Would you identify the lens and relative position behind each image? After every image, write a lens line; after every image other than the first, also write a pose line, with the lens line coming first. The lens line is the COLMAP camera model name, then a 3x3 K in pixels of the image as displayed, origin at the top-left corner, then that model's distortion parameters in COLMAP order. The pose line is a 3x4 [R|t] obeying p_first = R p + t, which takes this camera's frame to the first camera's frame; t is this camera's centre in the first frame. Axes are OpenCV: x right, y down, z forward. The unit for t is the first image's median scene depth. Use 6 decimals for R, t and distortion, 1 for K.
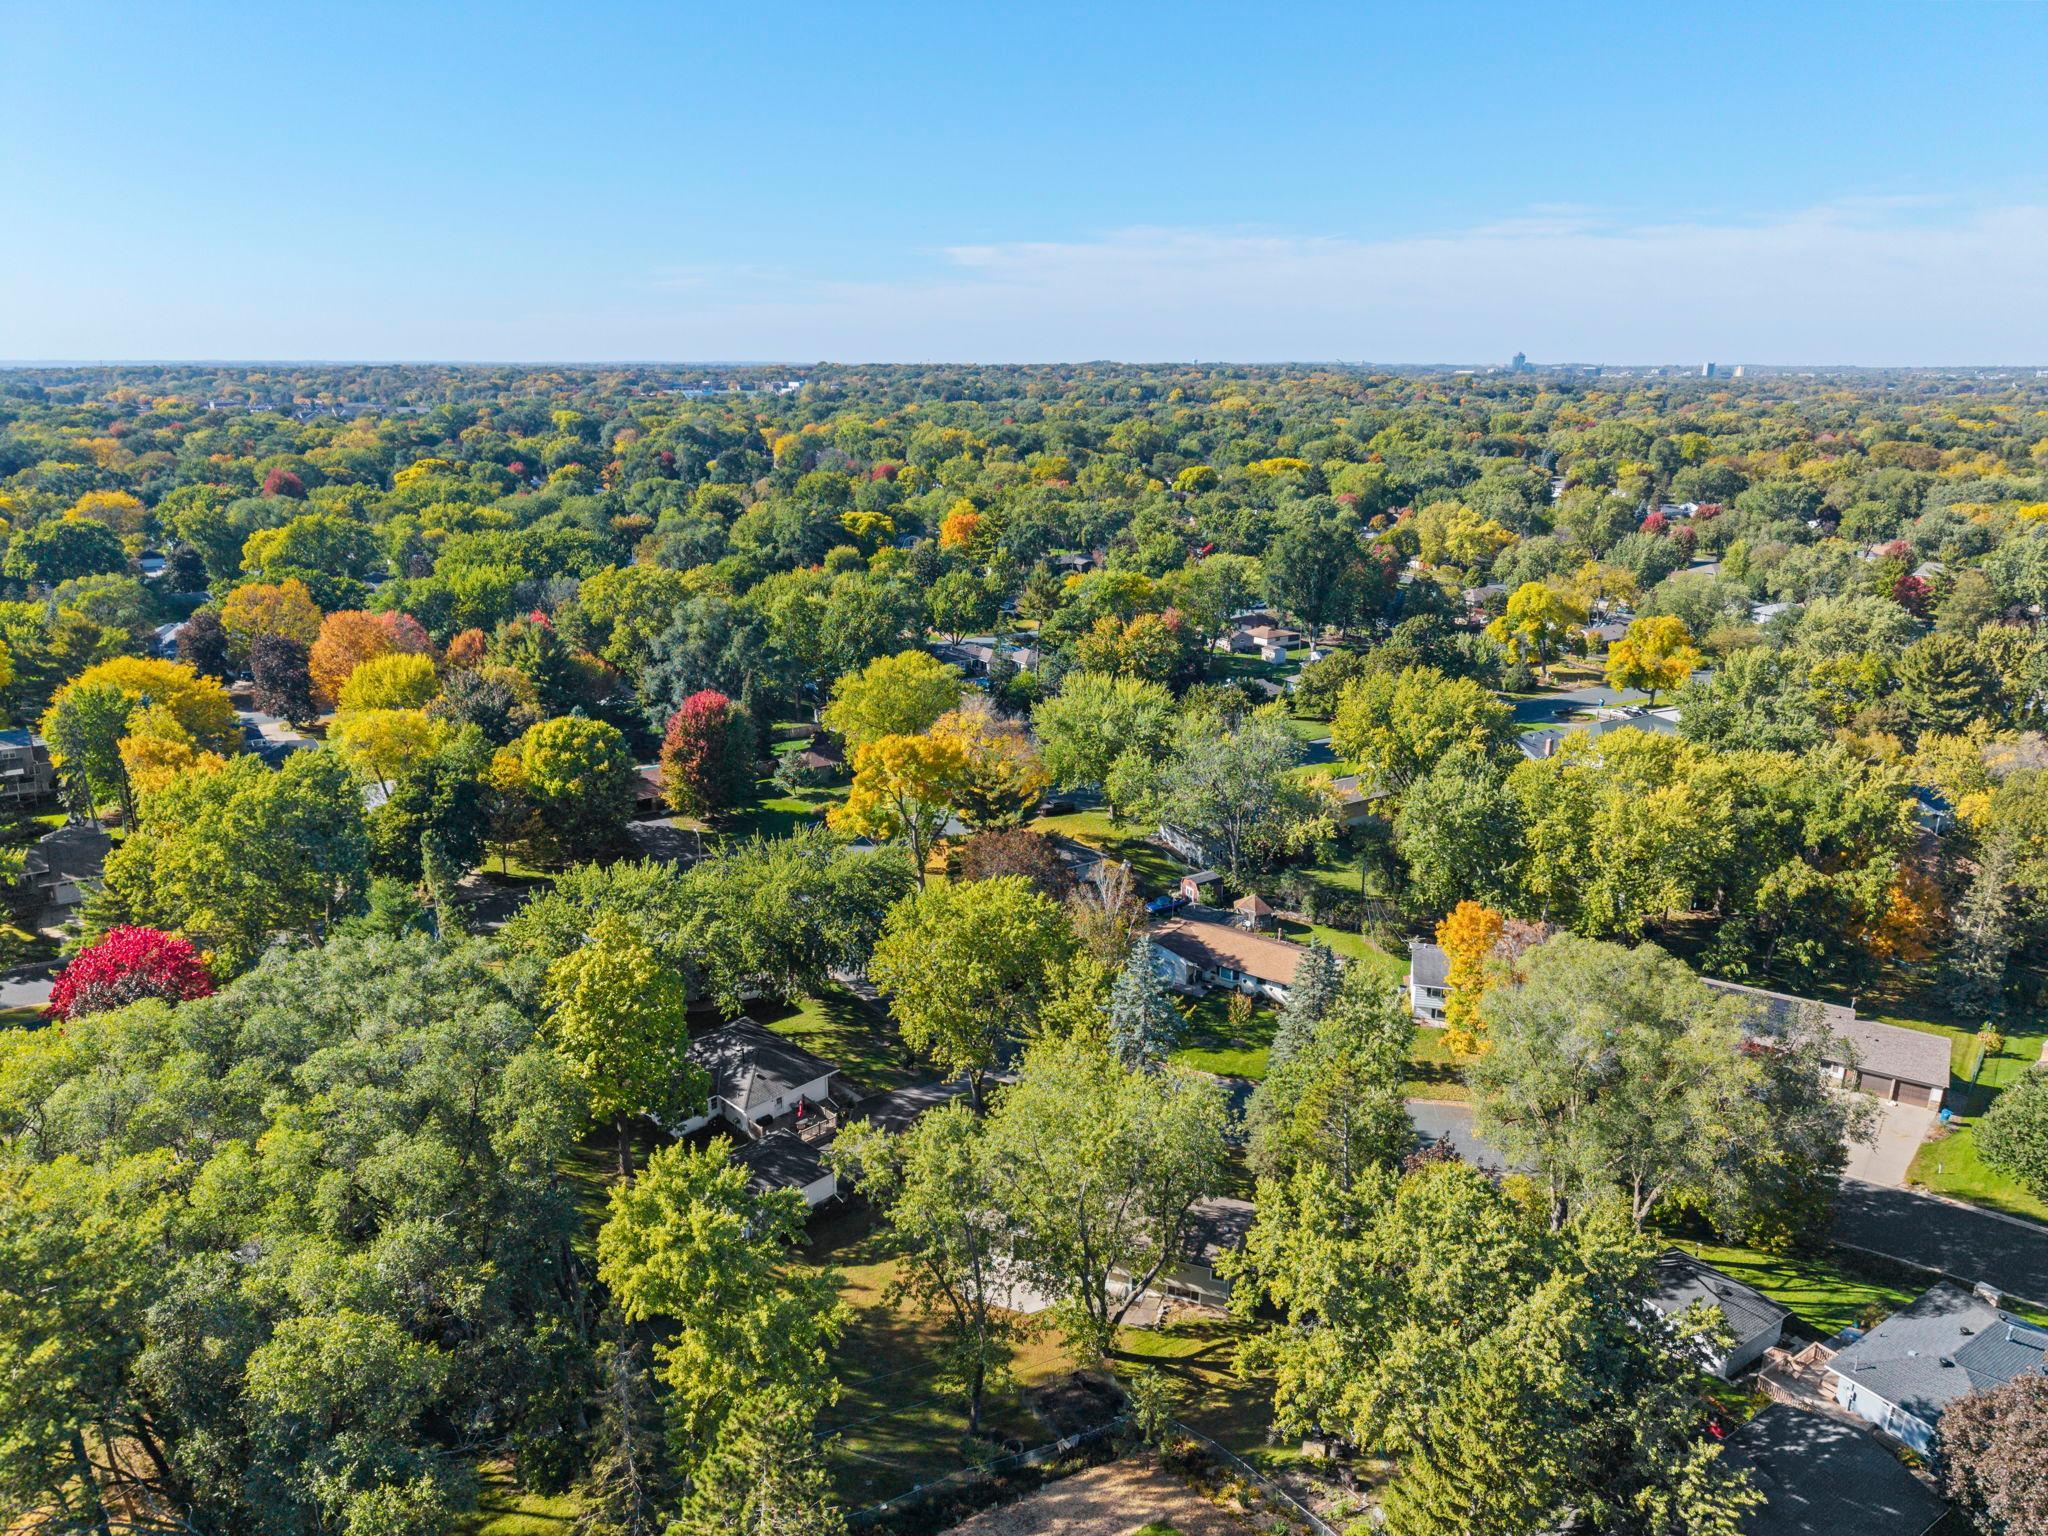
lens RADIAL K [[1403.3, 0, 1025.4], [0, 1403.3, 741.5], [0, 0, 1]] dist [0.044071, -0.041205]
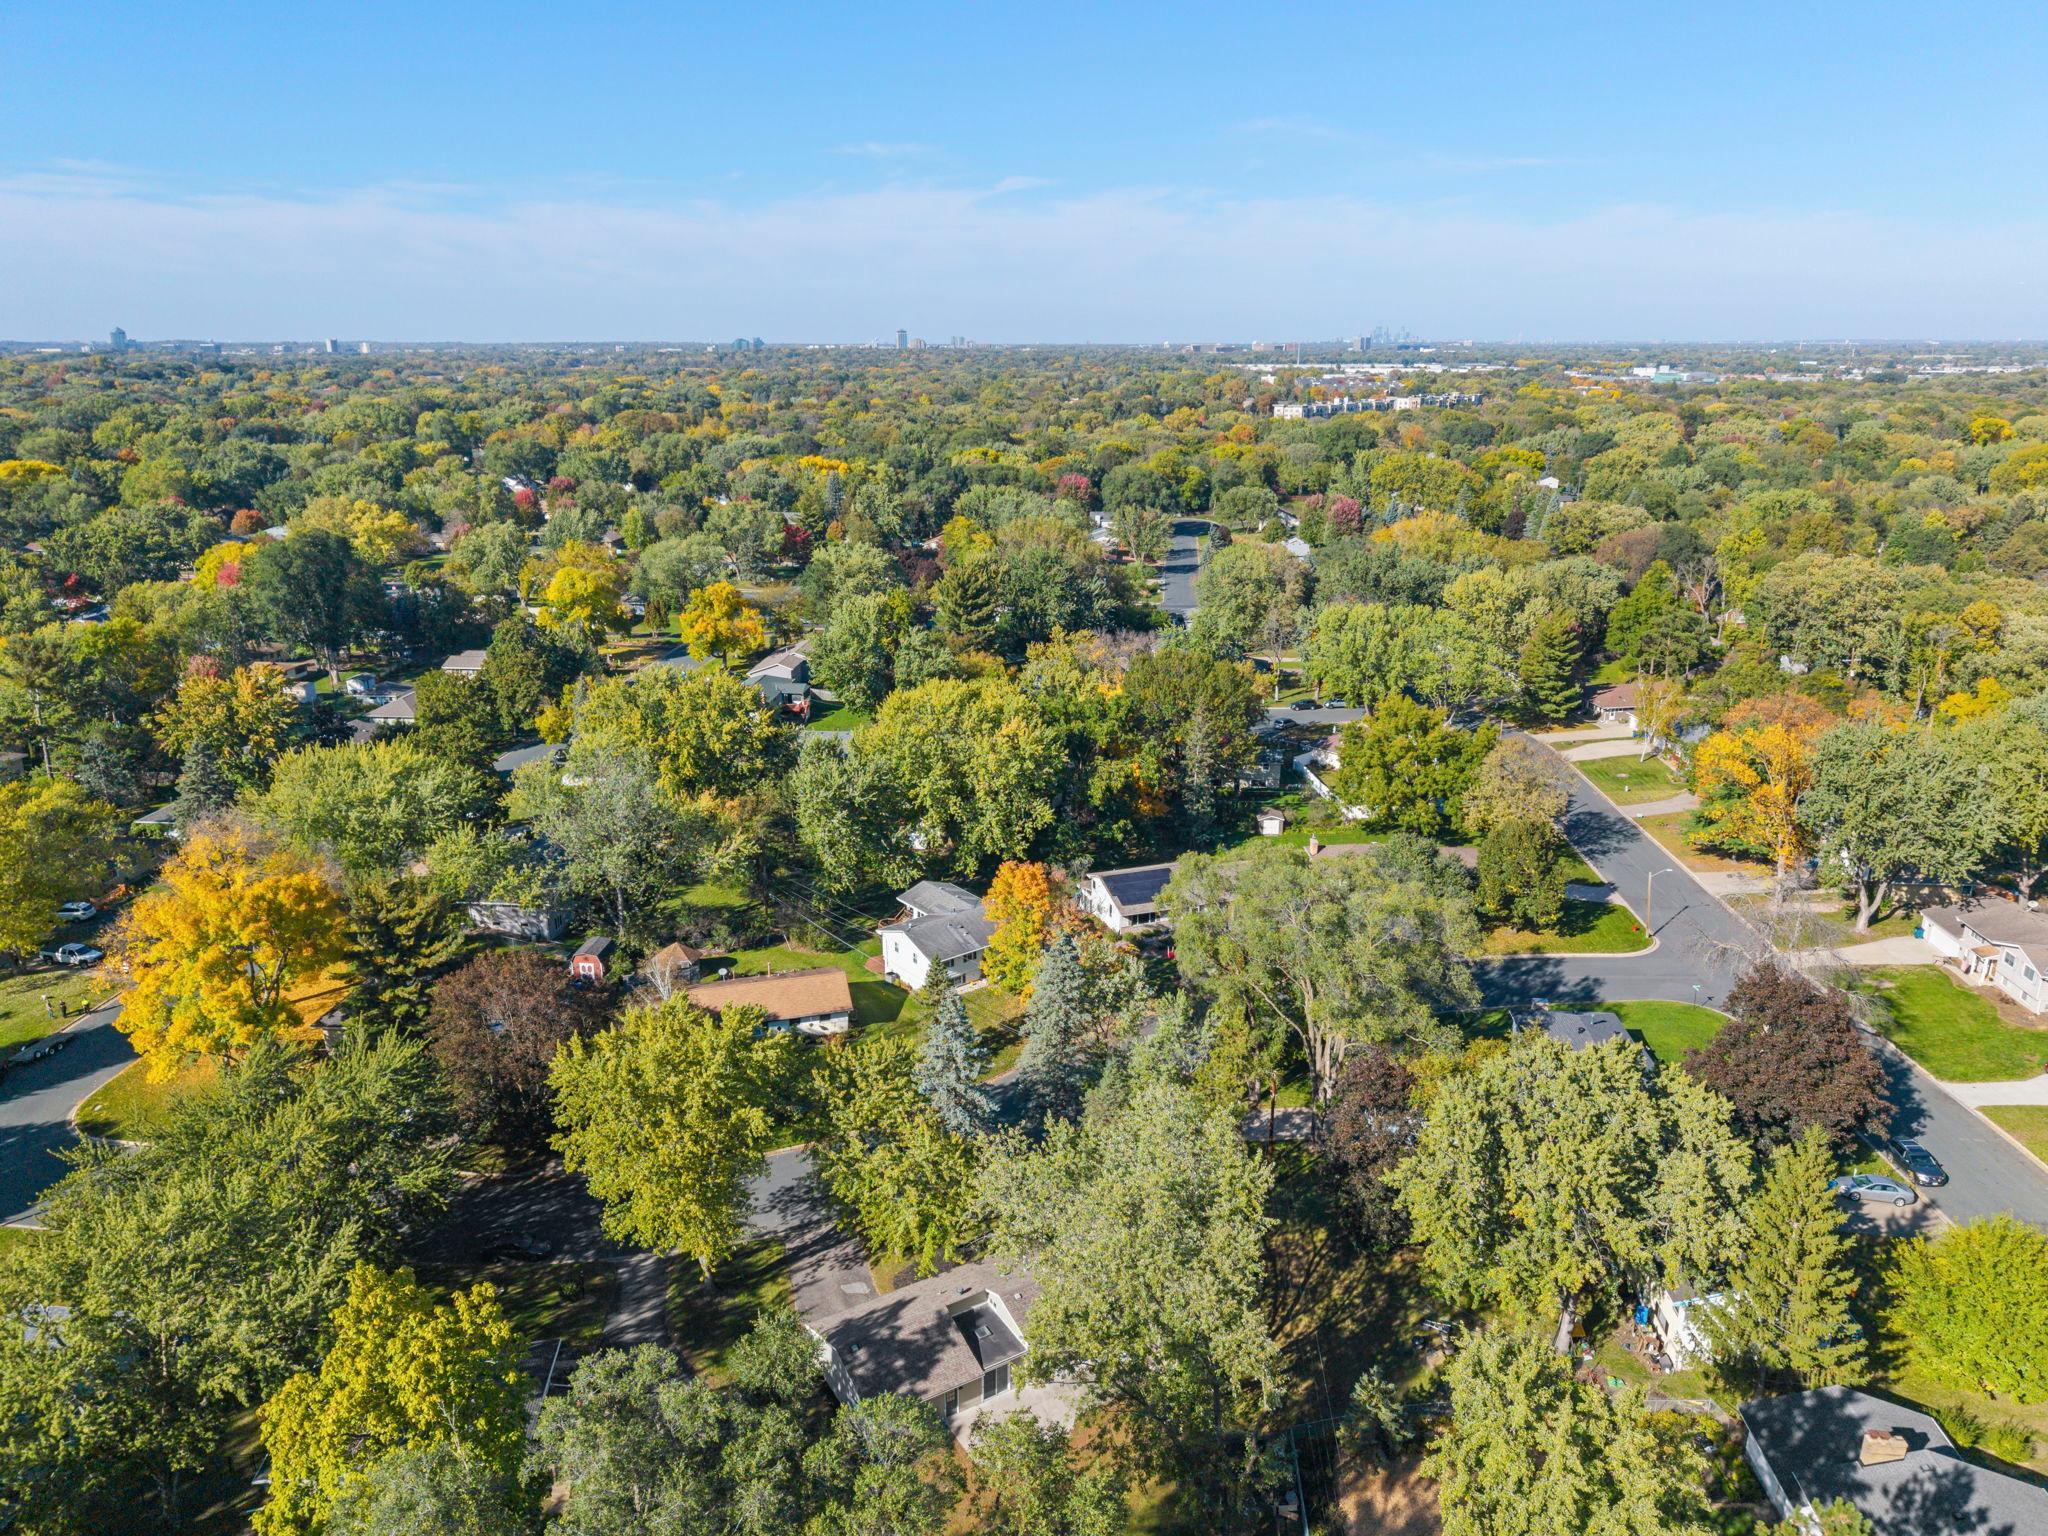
lens RADIAL K [[1403.3, 0, 1025.4], [0, 1403.3, 741.5], [0, 0, 1]] dist [0.044071, -0.041205]
pose [[0.622223, -0.221224, 0.750932, -0.380354], [0.209726, 0.971283, 0.112360, -0.076304], [-0.754224, 0.087577, 0.650751, 0.275470]]
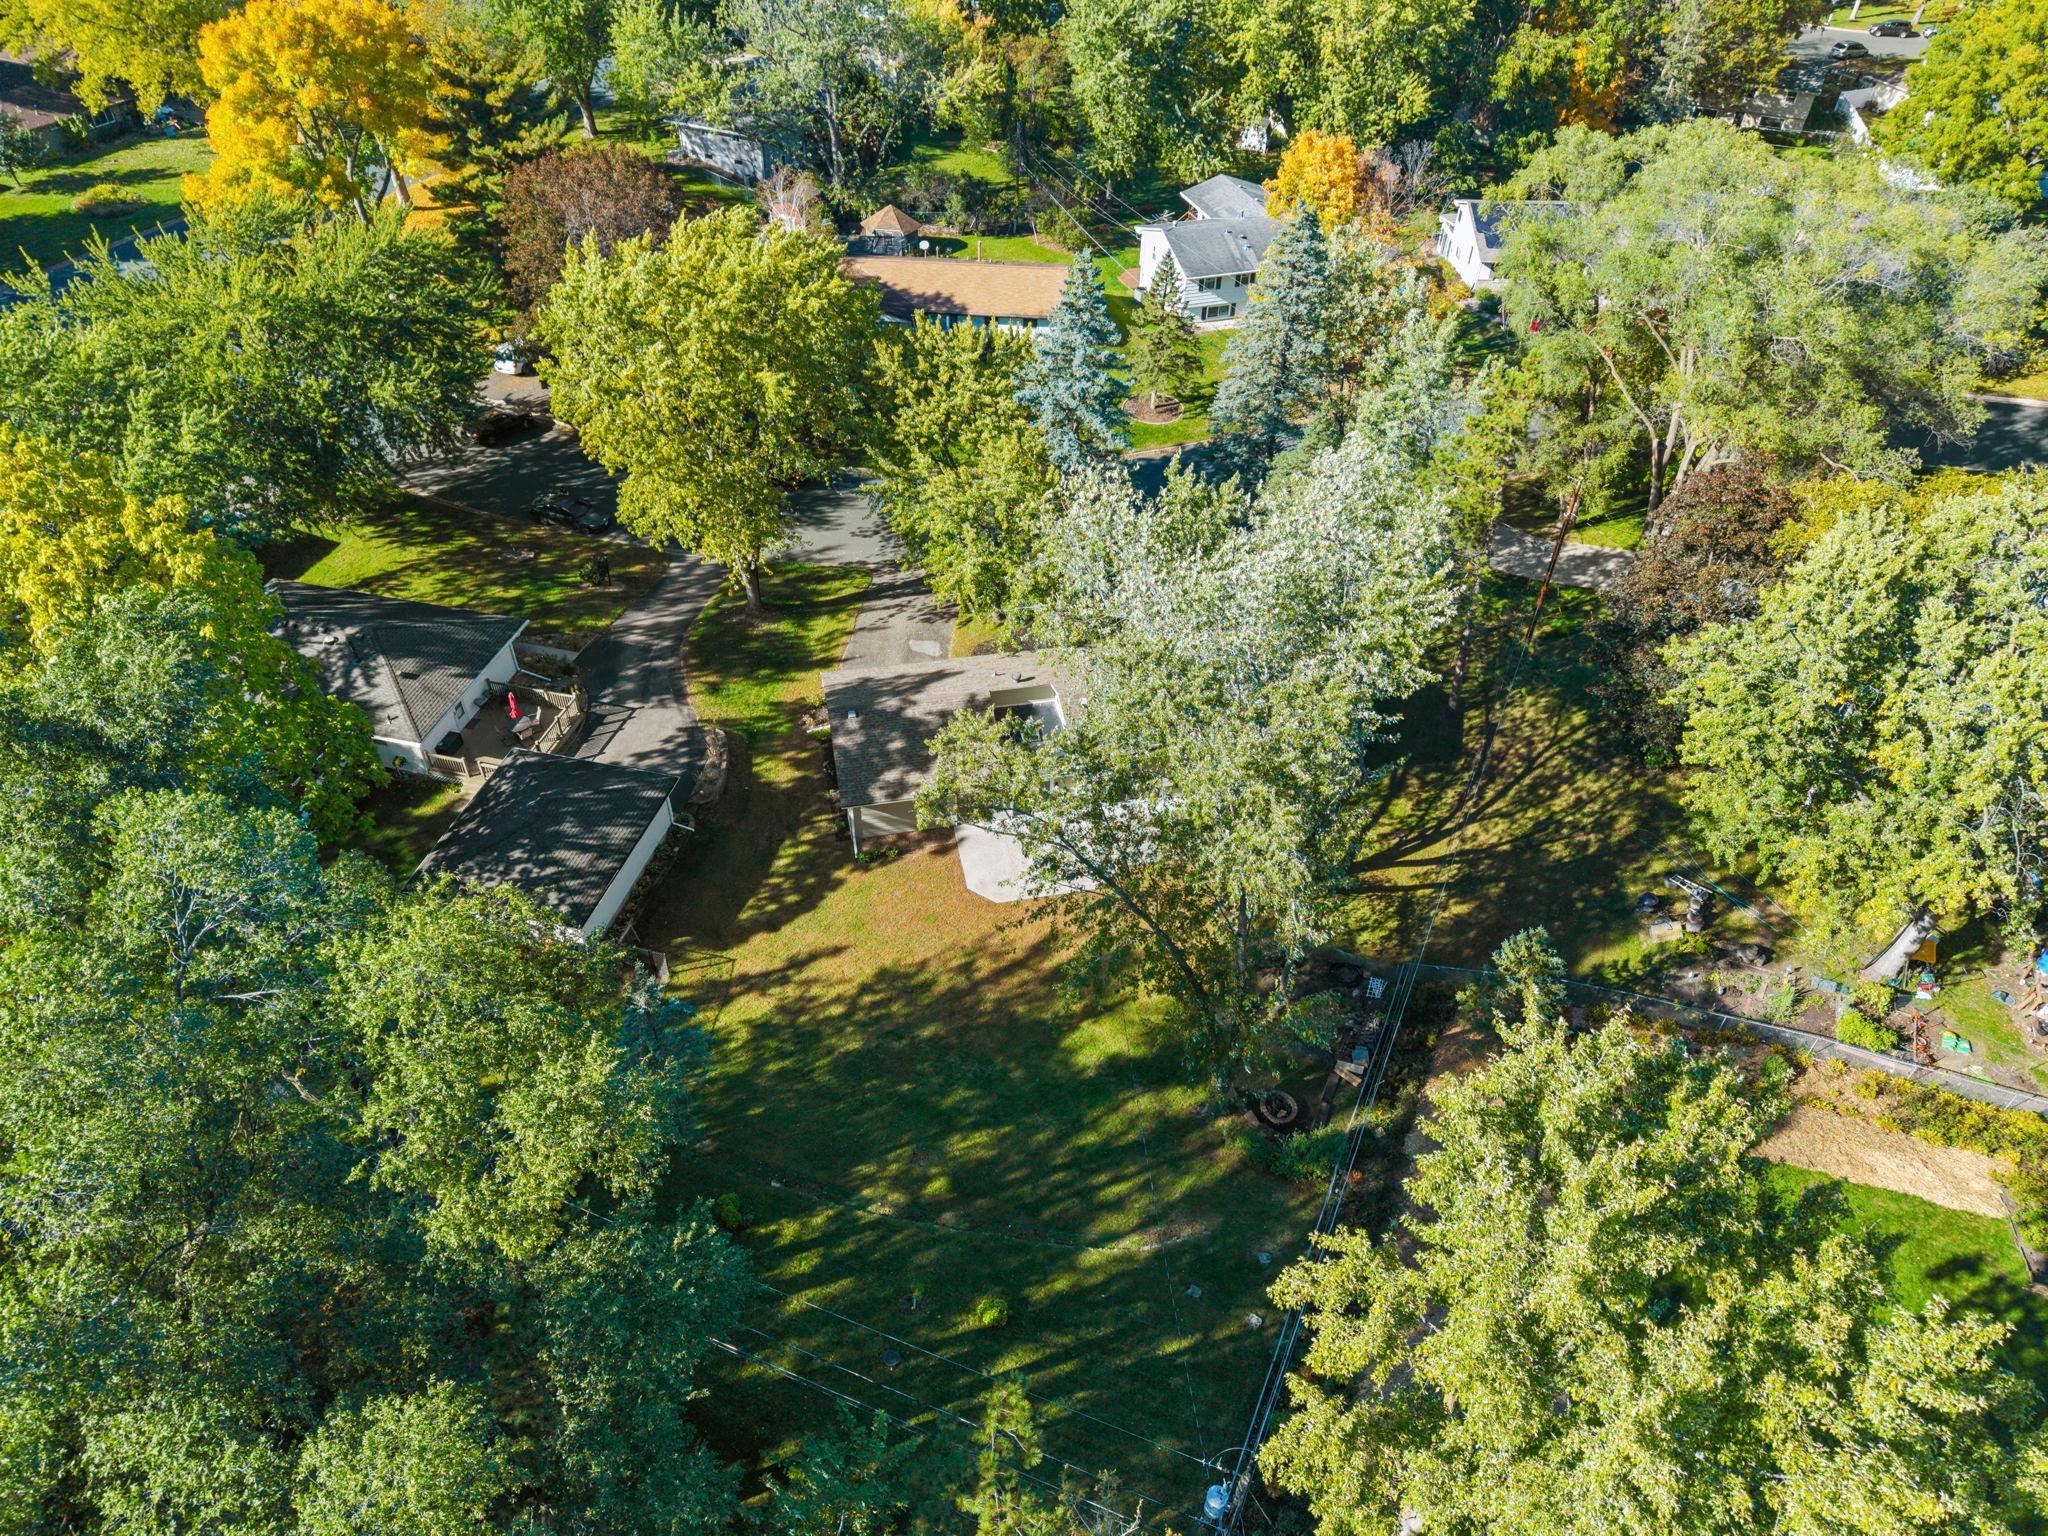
lens RADIAL K [[1391.8, 0, 1016.0], [0, 1391.8, 790.2], [0, 0, 1]] dist [0.001164, 0.000202]
pose [[0.851971, -0.345066, 0.393795, -0.173885], [0.126529, 0.865503, 0.484660, 0.037675], [-0.508070, -0.363090, 0.781044, 0.361794]]
